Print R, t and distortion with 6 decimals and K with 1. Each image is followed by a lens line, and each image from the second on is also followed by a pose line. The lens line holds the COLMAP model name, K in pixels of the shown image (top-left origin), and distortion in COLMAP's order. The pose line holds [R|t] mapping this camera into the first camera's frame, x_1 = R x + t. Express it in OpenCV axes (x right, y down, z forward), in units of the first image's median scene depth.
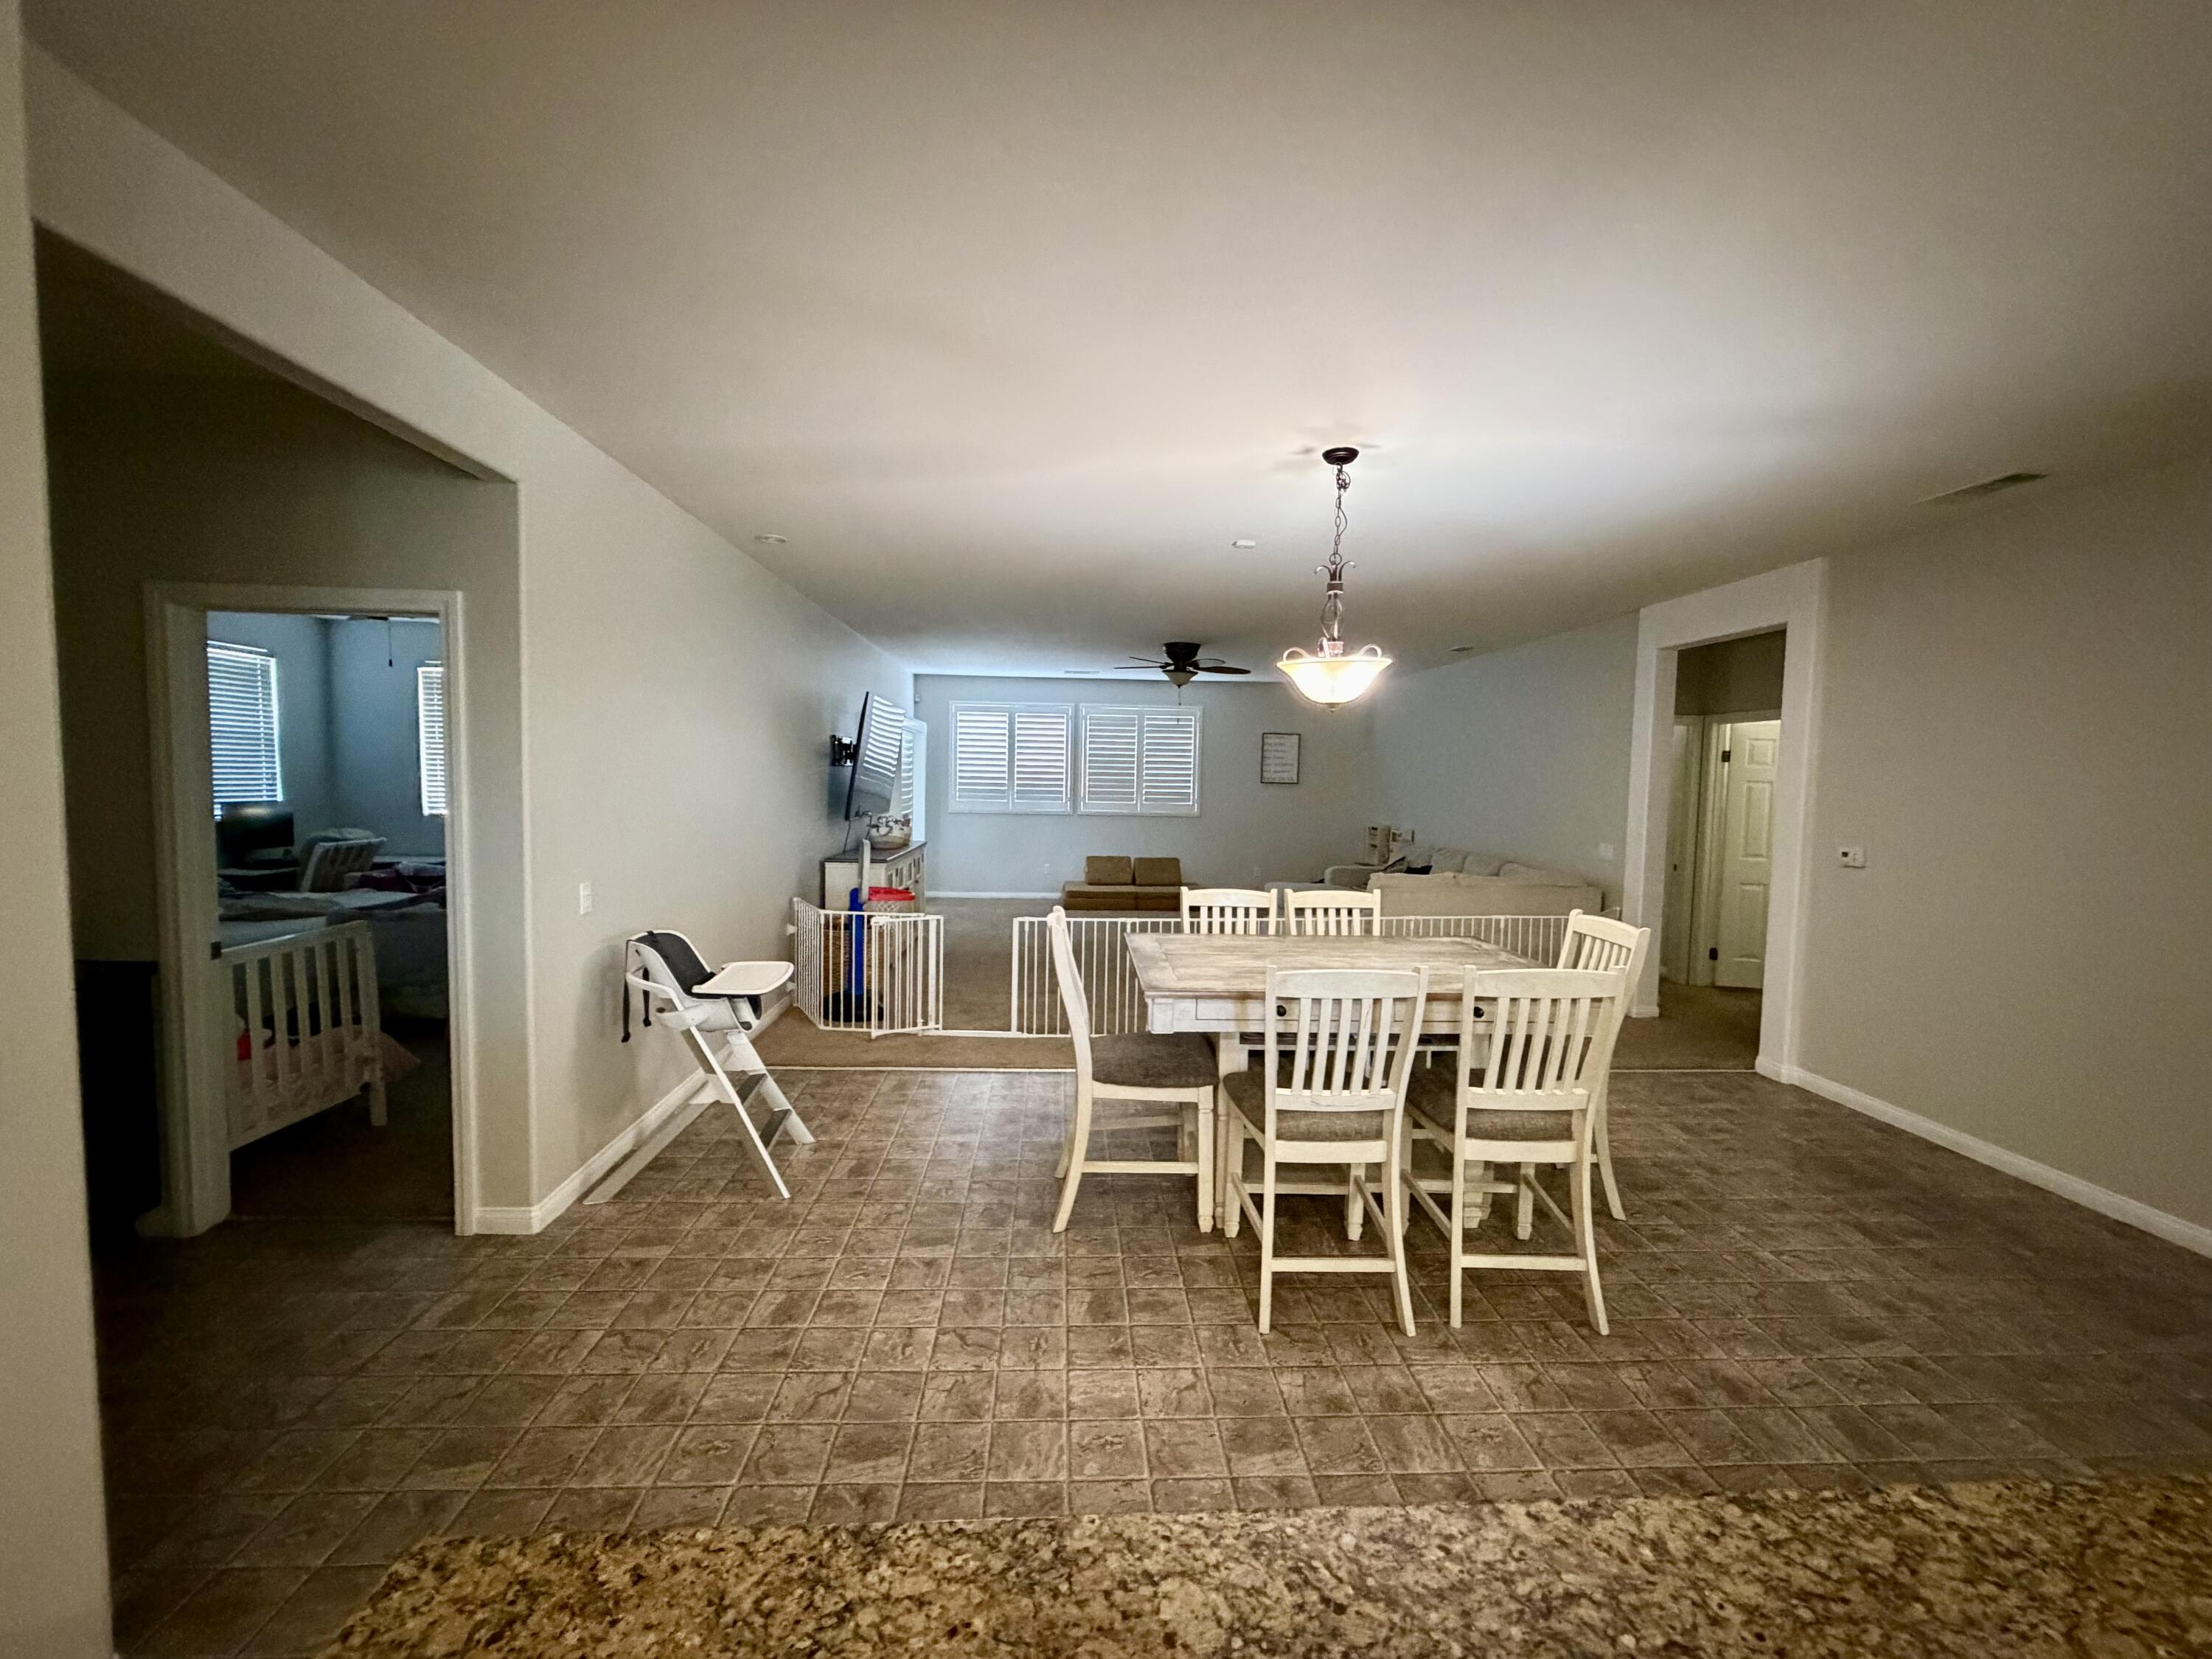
lens RADIAL K [[878.3, 0, 1101.3], [0, 878.3, 832.2], [0, 0, 1]] dist [0.001368, 0.000383]
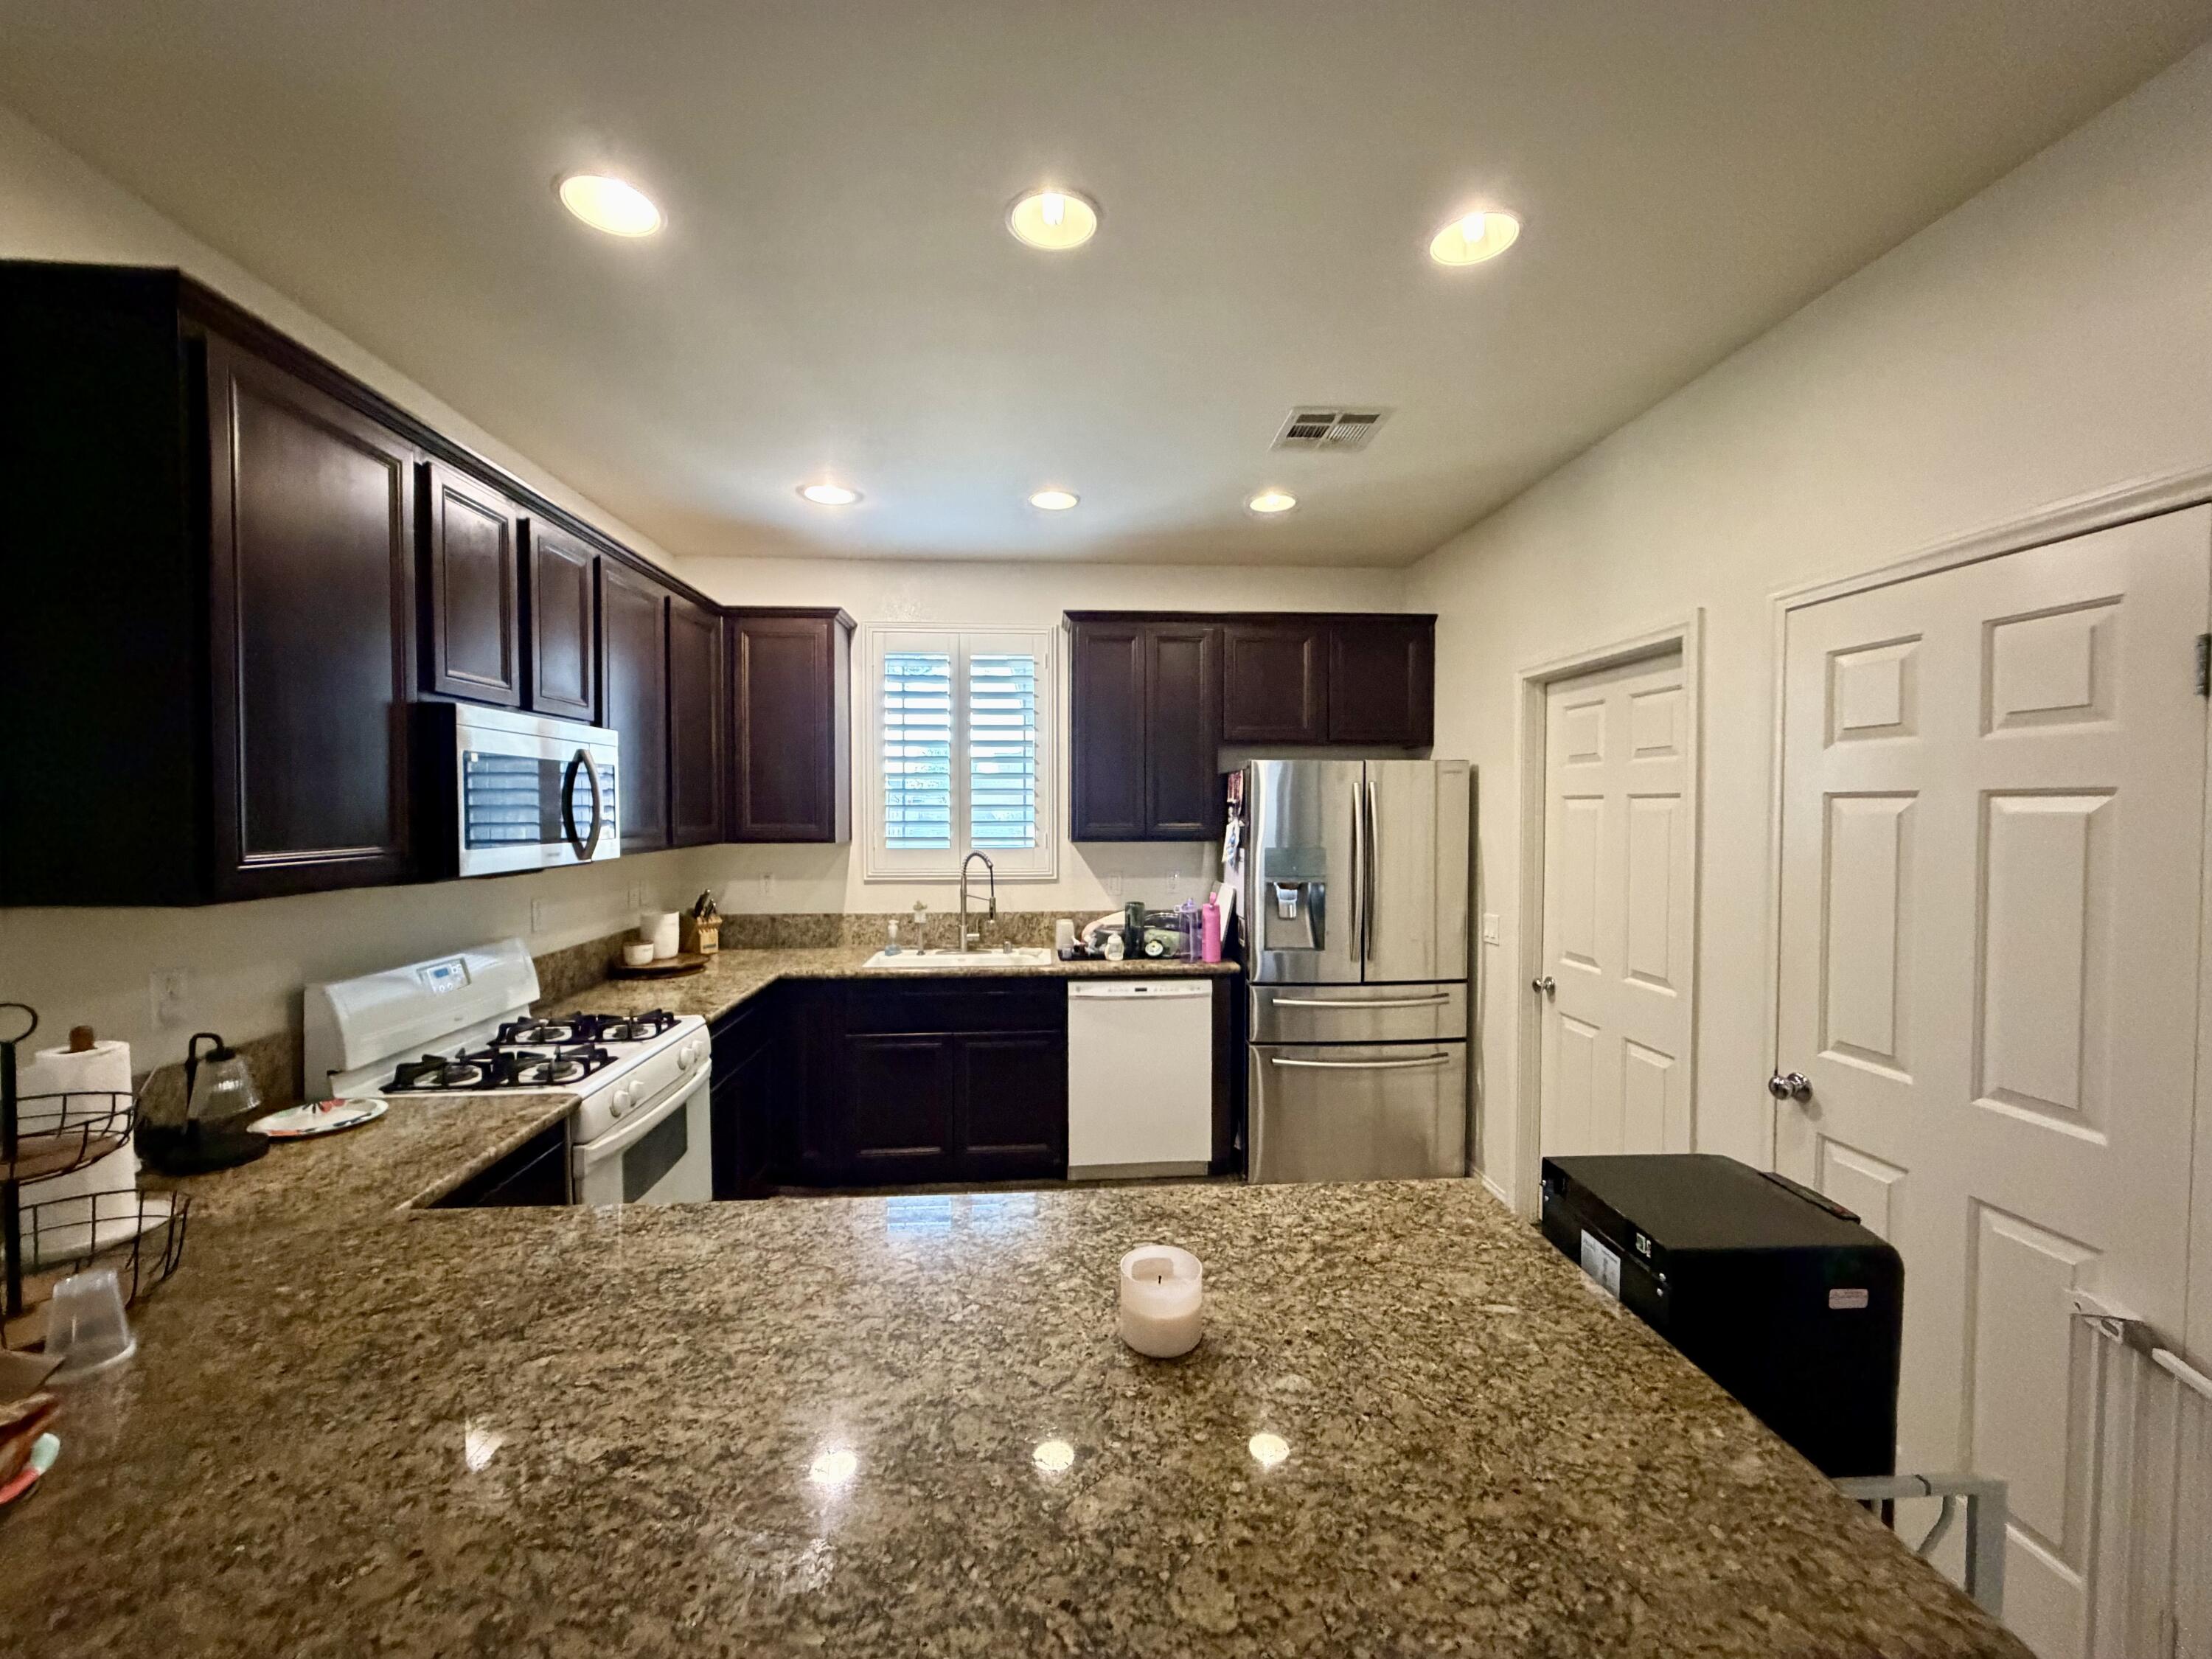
lens RADIAL K [[878.3, 0, 1102.9], [0, 878.3, 829.3], [0, 0, 1]] dist [0.001368, 0.000383]
pose [[-0.999787, -0.017019, -0.011697, 0.252738], [-0.017967, 0.996101, 0.086373, -0.137982], [0.010182, 0.086565, -0.996194, 1.963314]]
